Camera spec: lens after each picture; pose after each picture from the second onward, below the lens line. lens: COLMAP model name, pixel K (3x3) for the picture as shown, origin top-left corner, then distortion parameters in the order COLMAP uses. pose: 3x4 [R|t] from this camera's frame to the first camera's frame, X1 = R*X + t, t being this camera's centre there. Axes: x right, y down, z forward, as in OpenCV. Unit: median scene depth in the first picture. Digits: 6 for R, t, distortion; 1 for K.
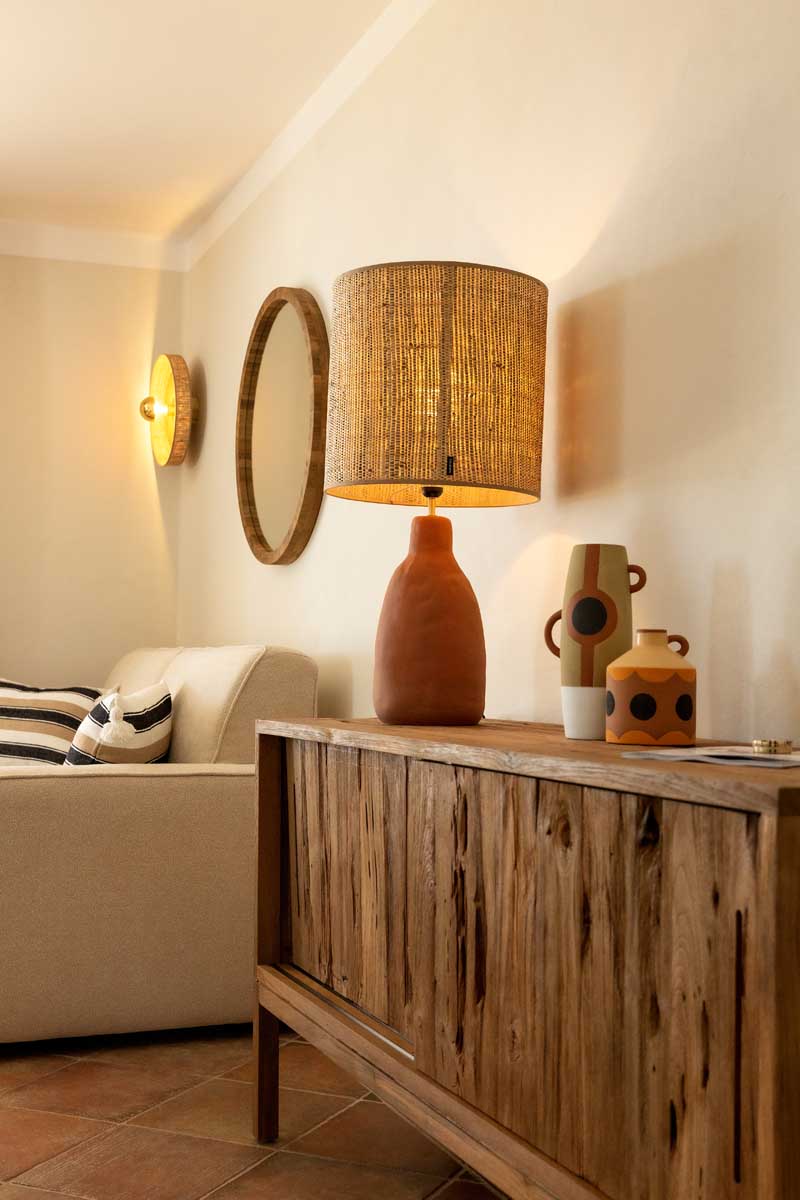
lens RADIAL K [[1456.6, 0, 397.2], [0, 1456.6, 598.8], [0, 0, 1]] dist [-0.003800, 0.000000]
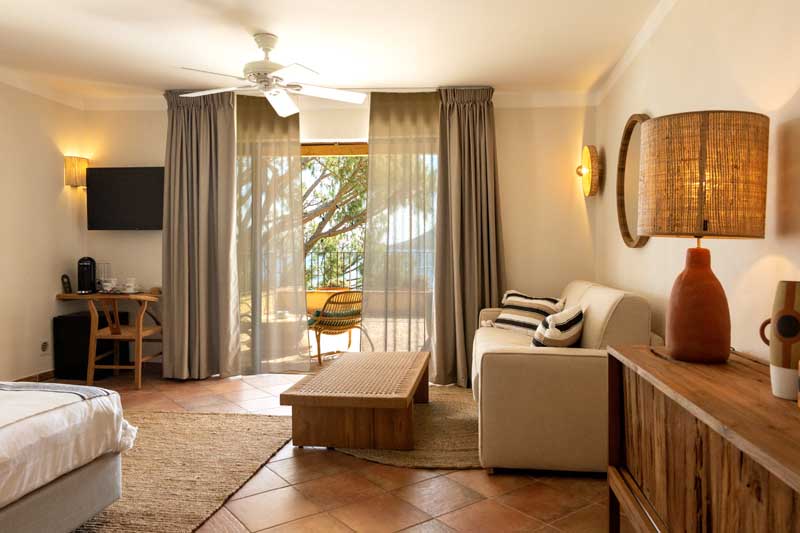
lens RADIAL K [[591.7, 0, 438.1], [0, 591.7, 268.7], [0, 0, 1]] dist [0.006201, -0.007117]
pose [[0.901340, -0.001072, -0.433110, 0.051408], [0.028647, 0.997955, 0.057147, -0.082533], [0.432163, -0.063917, 0.899527, 0.178850]]
